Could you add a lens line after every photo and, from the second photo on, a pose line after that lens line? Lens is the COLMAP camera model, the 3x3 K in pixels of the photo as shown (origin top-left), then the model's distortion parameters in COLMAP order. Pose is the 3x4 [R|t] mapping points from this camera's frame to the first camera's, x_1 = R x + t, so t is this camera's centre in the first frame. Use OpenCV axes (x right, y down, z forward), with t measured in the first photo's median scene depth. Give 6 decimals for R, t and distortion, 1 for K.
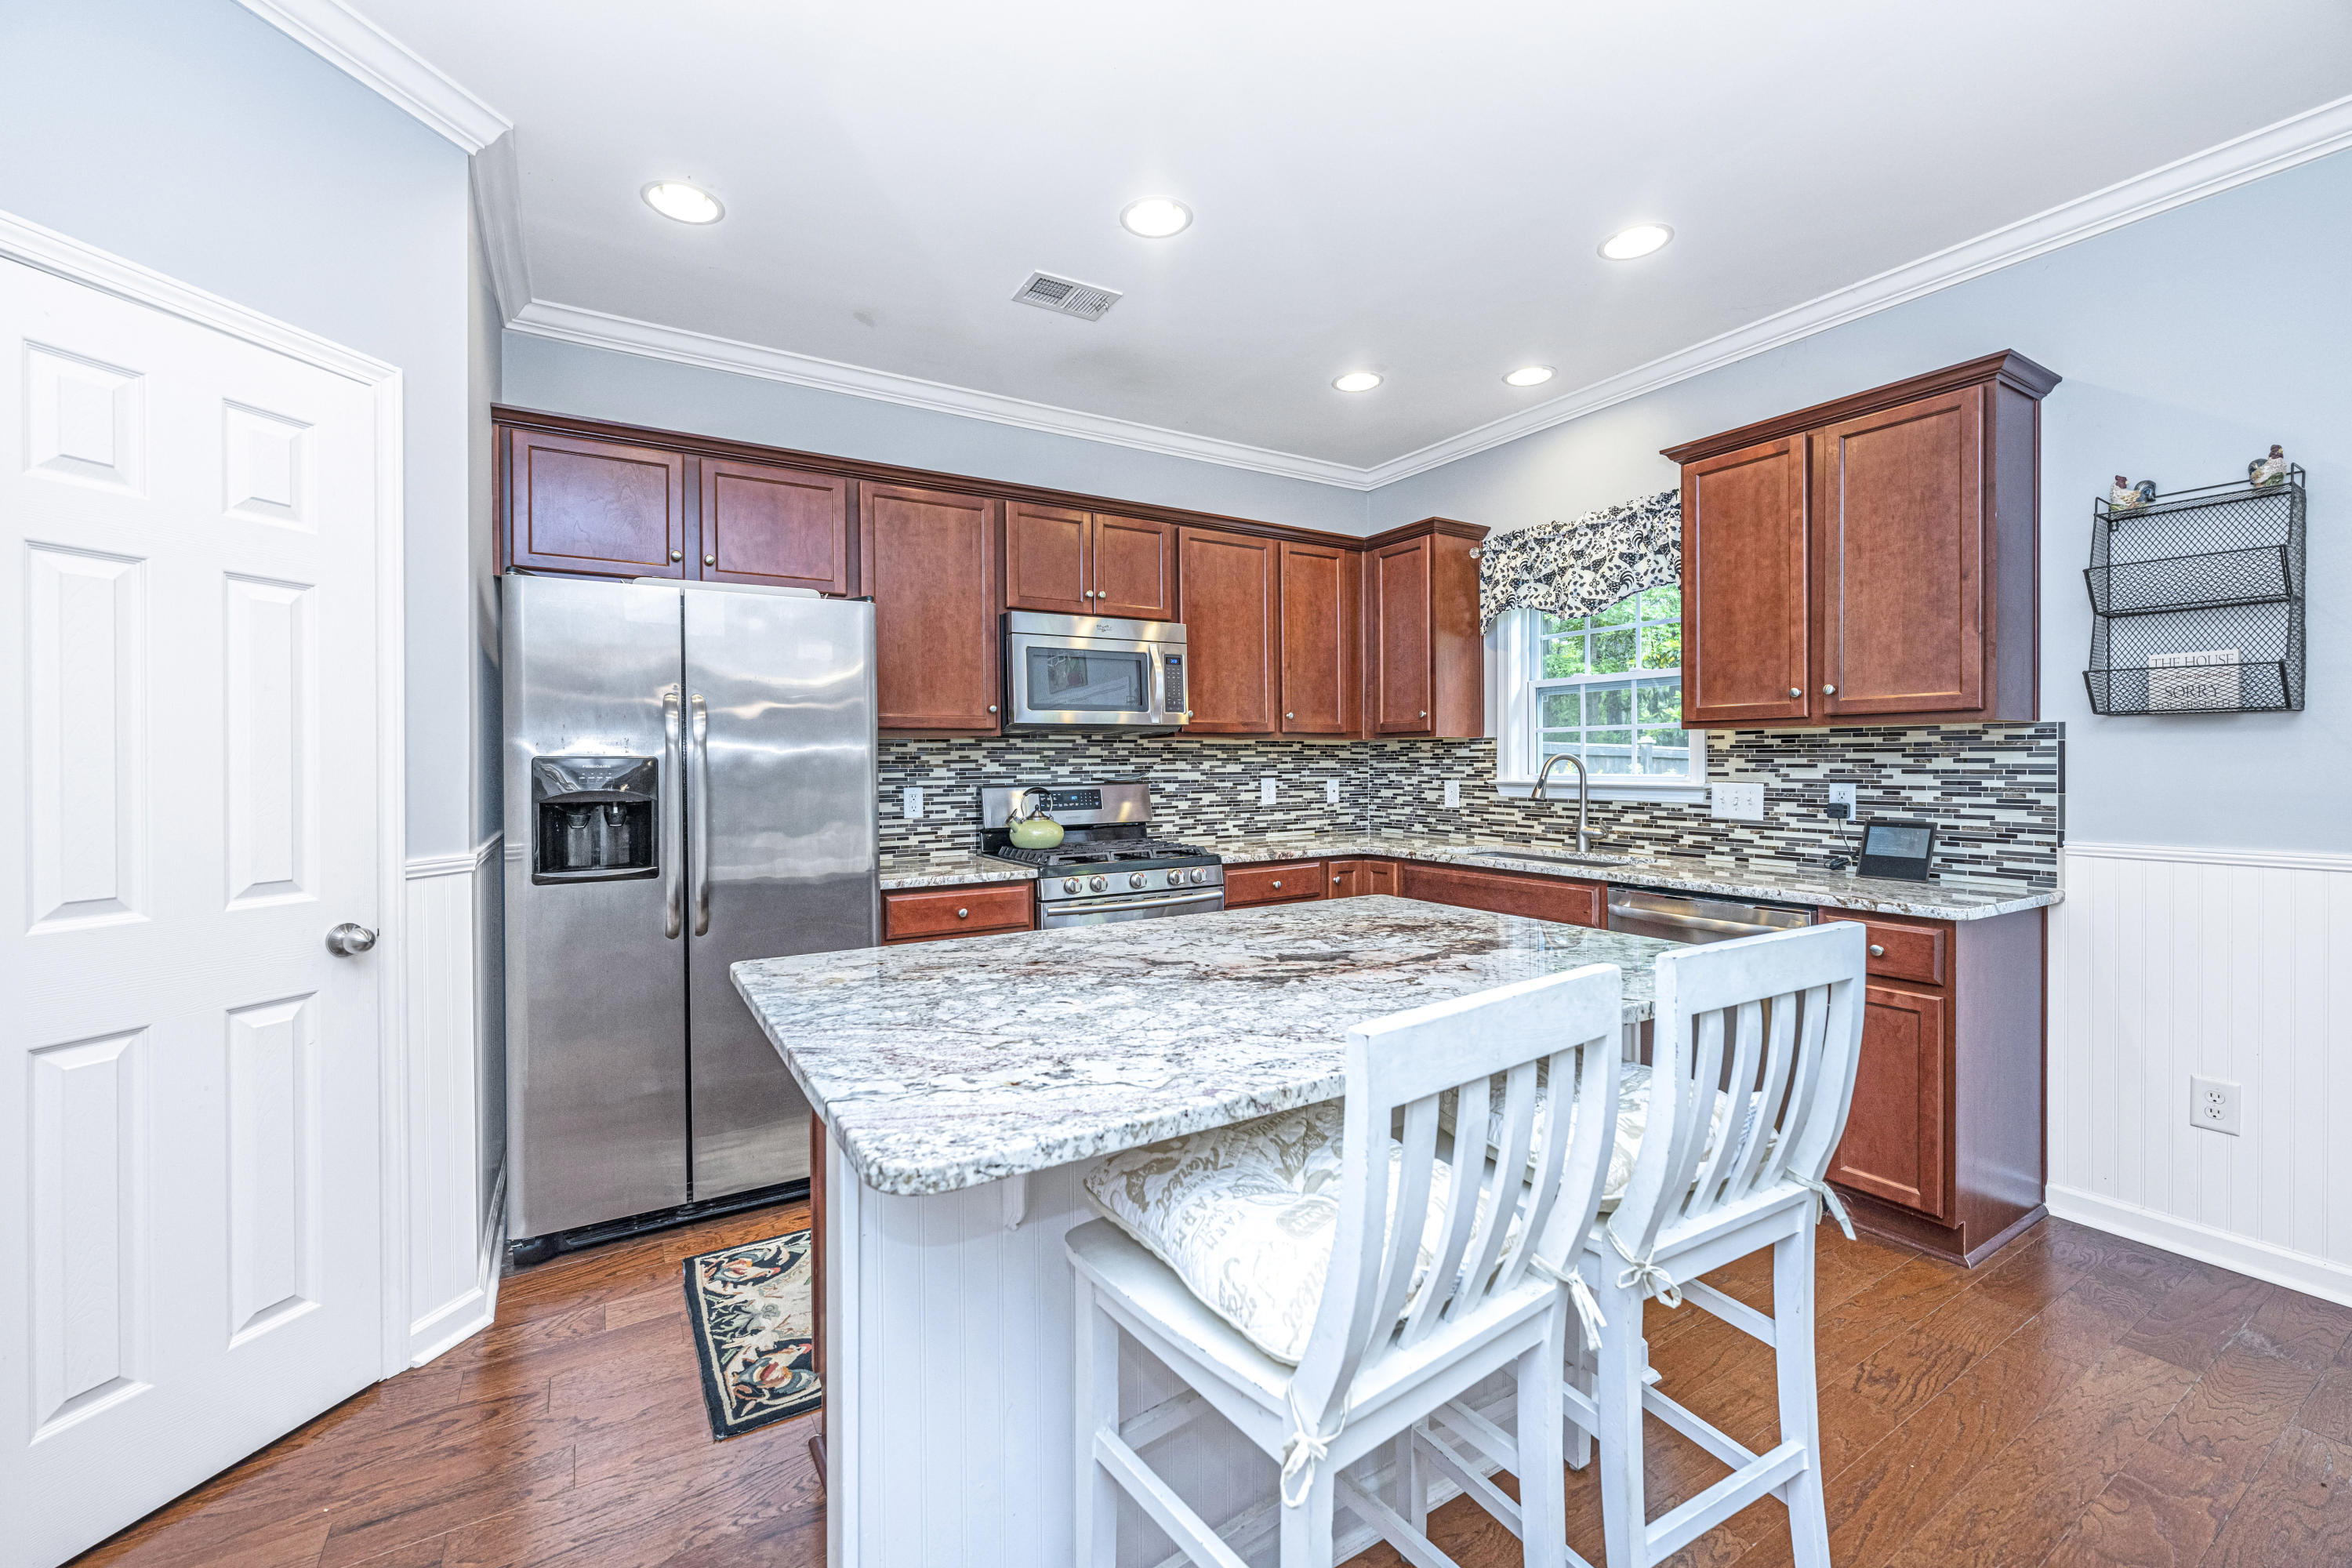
lens RADIAL K [[959.1, 0, 1157.0], [0, 959.1, 770.5], [0, 0, 1]] dist [-0.002288, 0.000303]
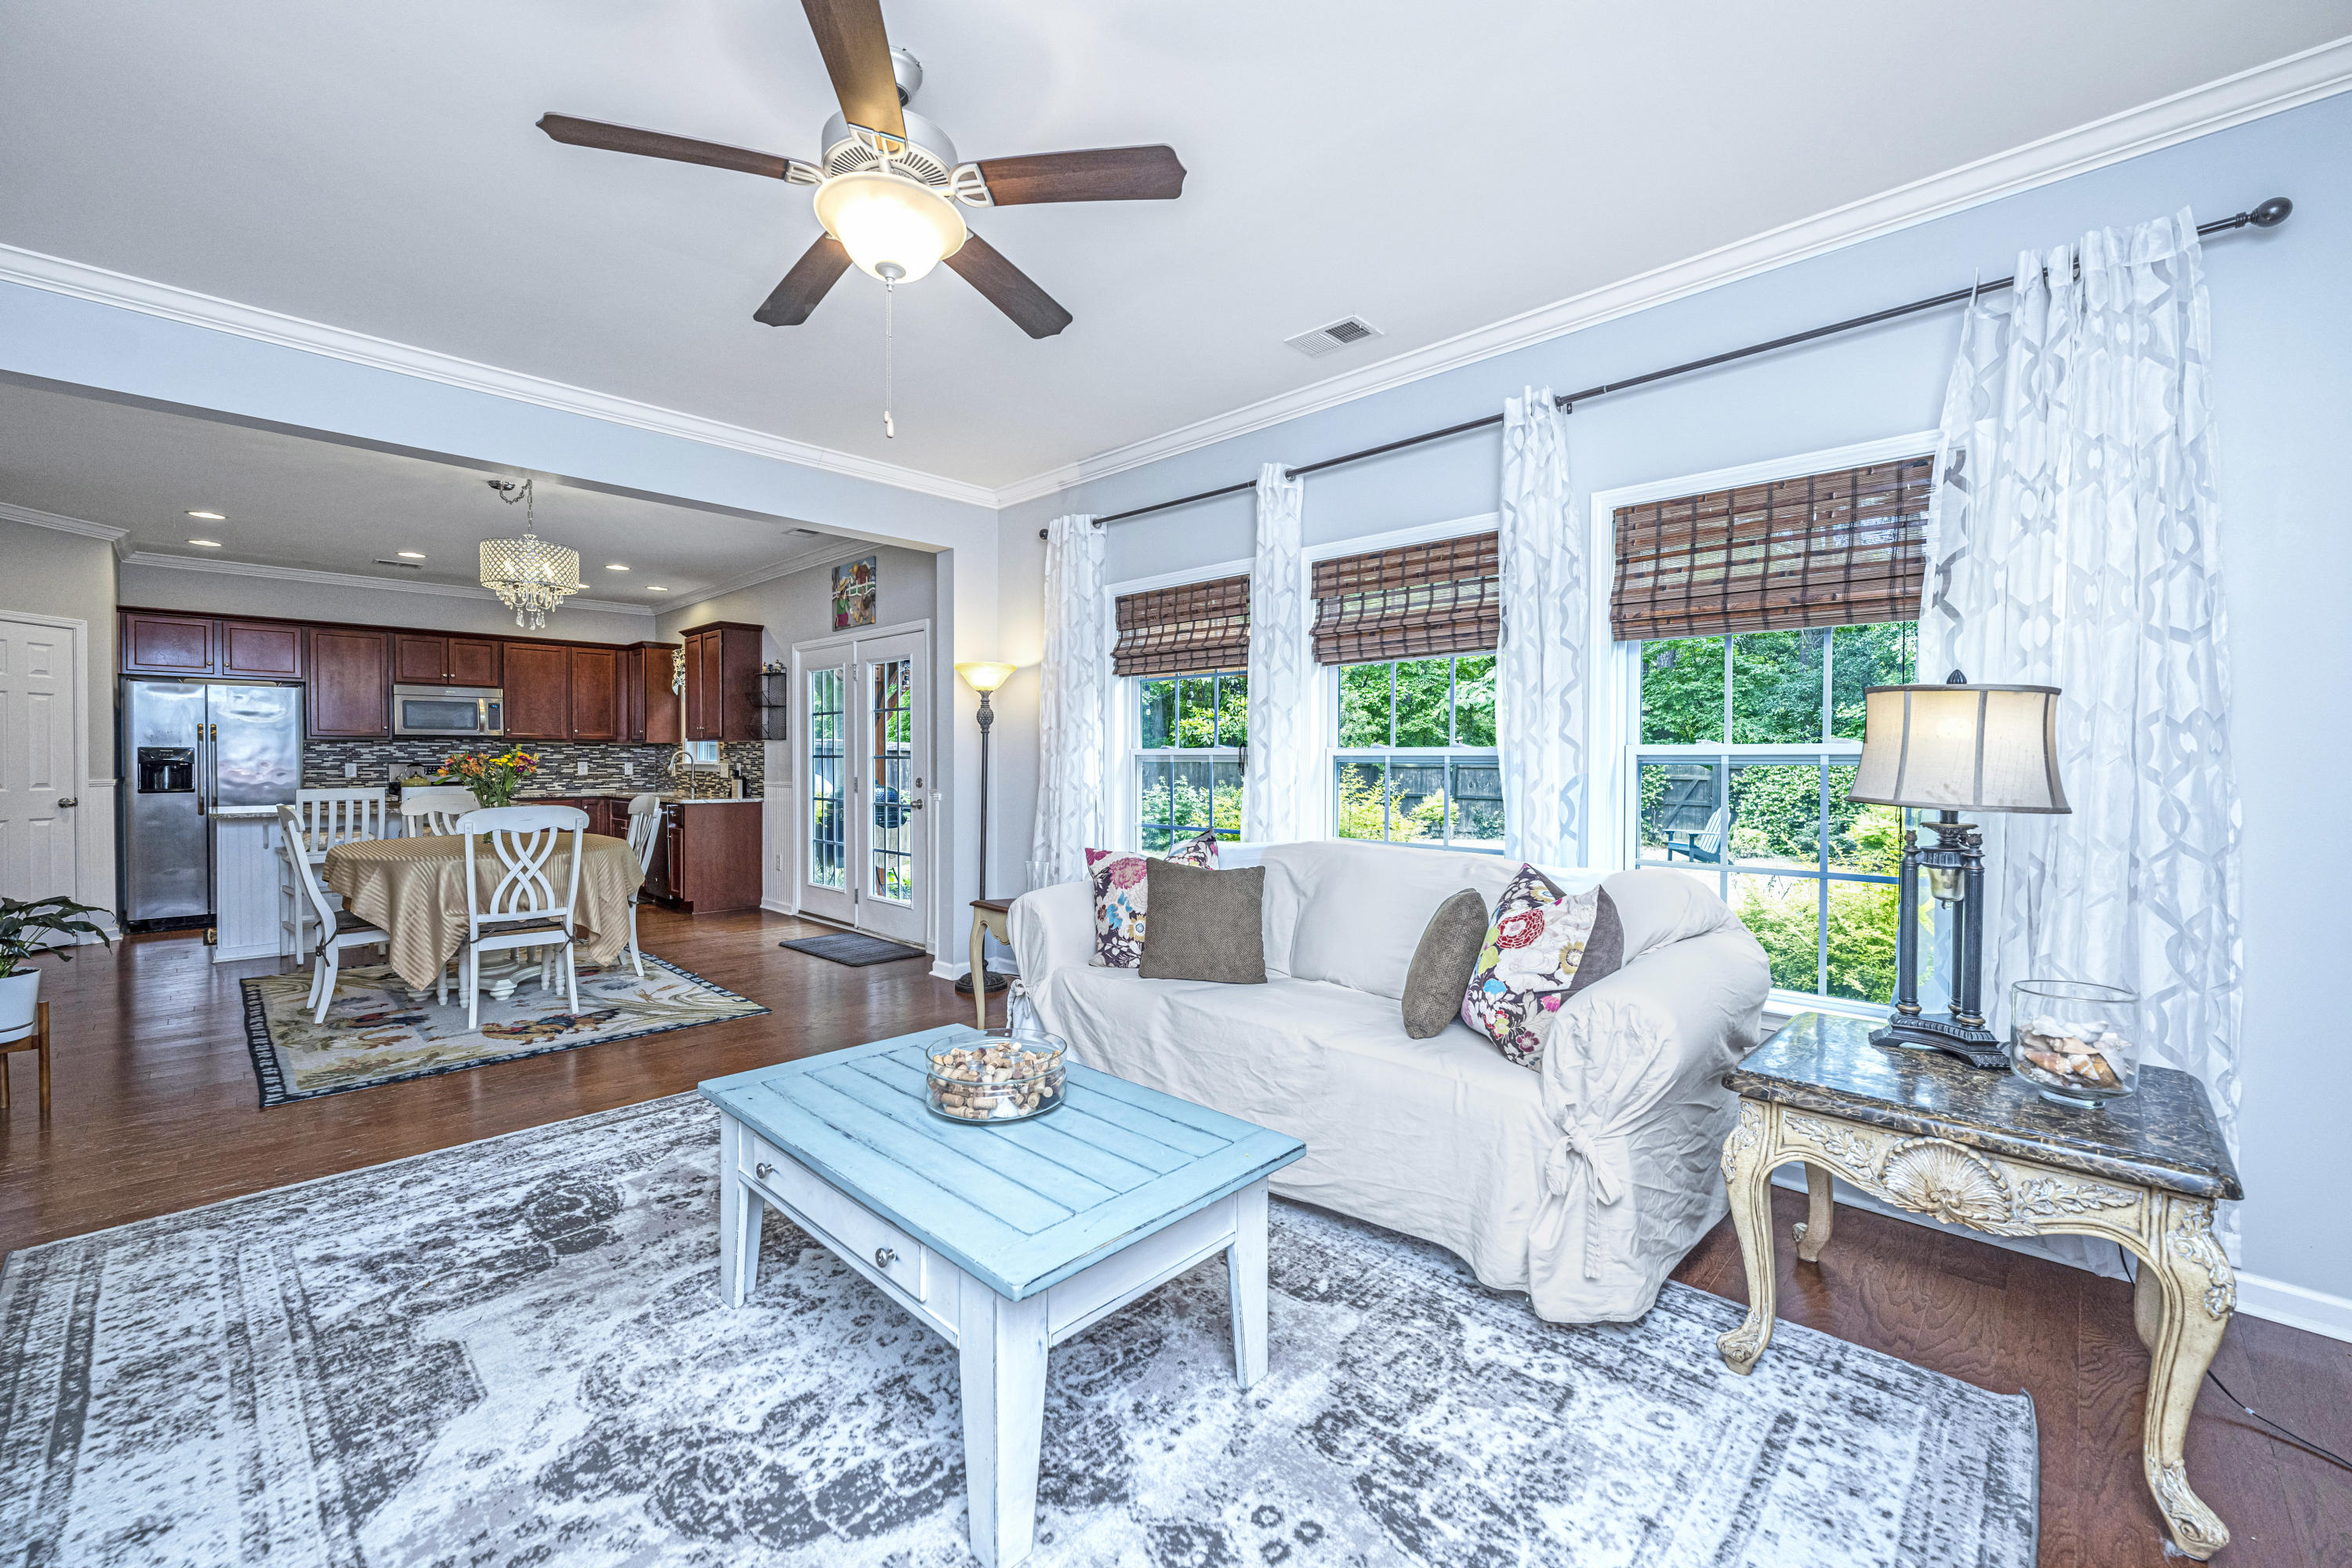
lens RADIAL K [[959.1, 0, 1146.6], [0, 959.1, 774.1], [0, 0, 1]] dist [-0.002288, 0.000303]
pose [[0.969028, 0.004004, 0.246917, 0.990482], [-0.005837, 0.999961, 0.006689, 0.017885], [-0.246880, -0.007923, 0.969014, -1.597571]]
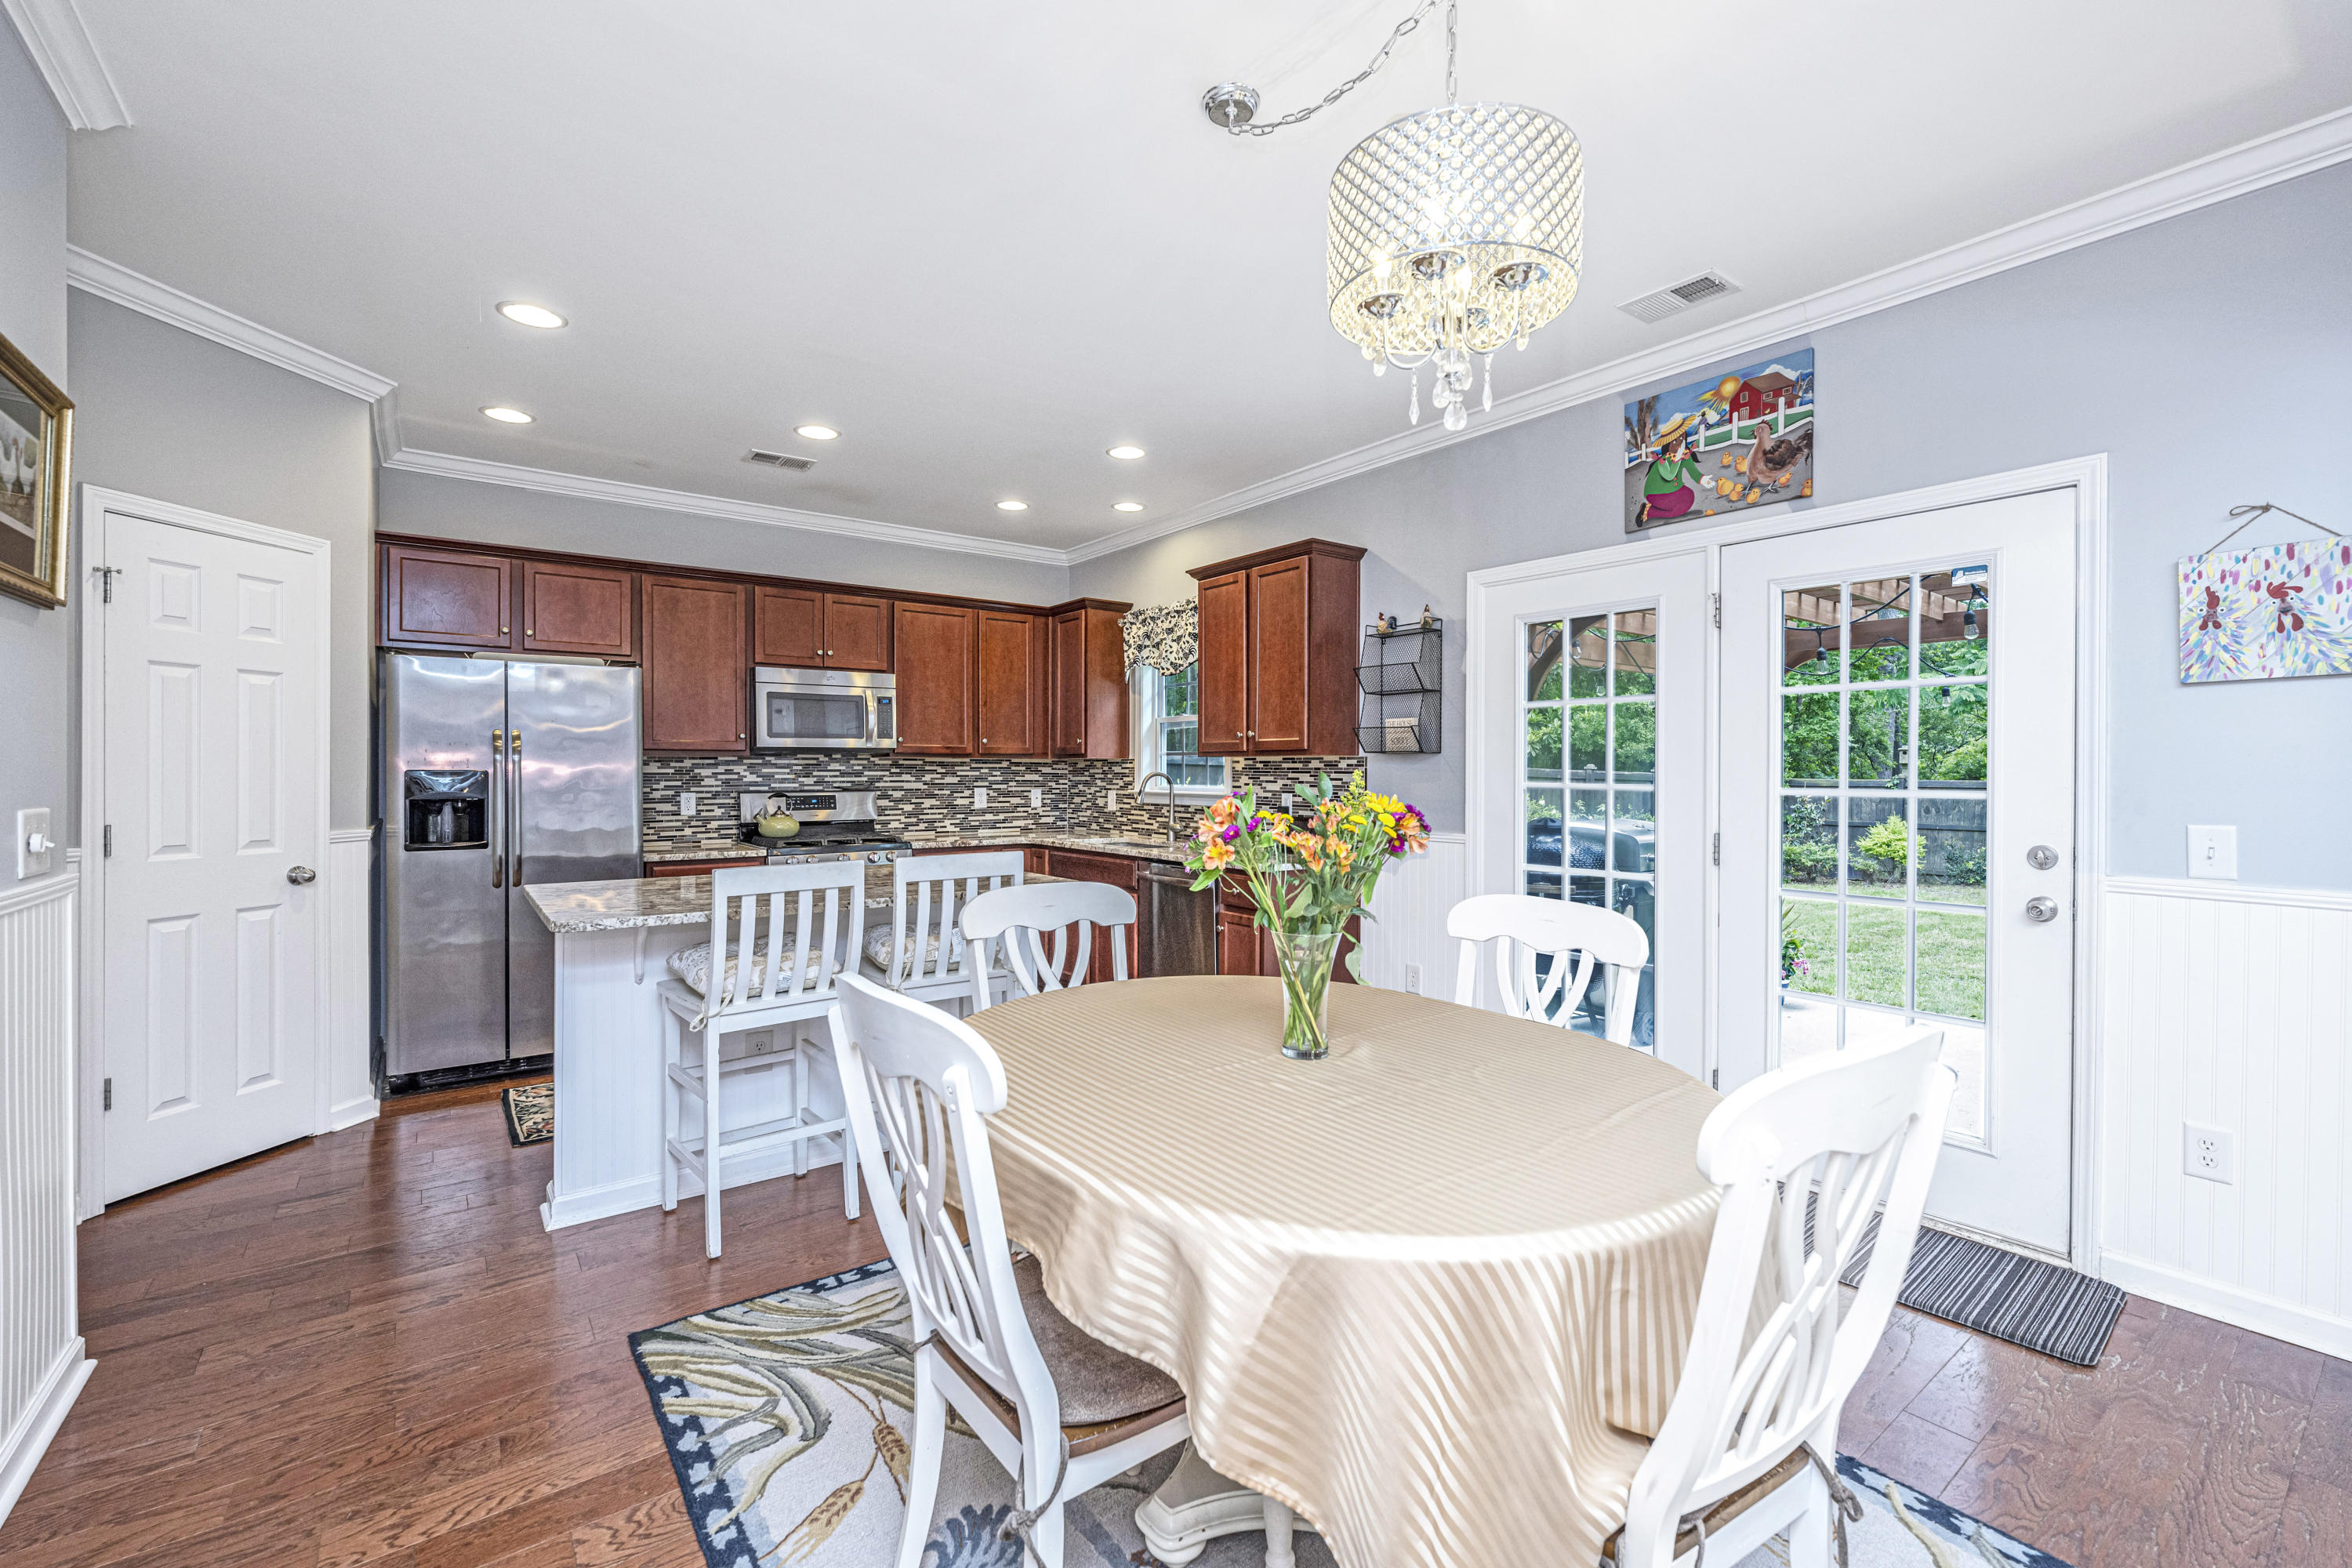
lens RADIAL K [[1018.2, 0, 1128.1], [0, 1018.2, 779.6], [0, 0, 1]] dist [-0.001873, 0.000043]
pose [[0.997809, 0.007607, 0.065721, 0.292213], [-0.007550, 0.999971, -0.001123, -0.003858], [-0.065728, 0.000624, 0.997837, -0.514095]]
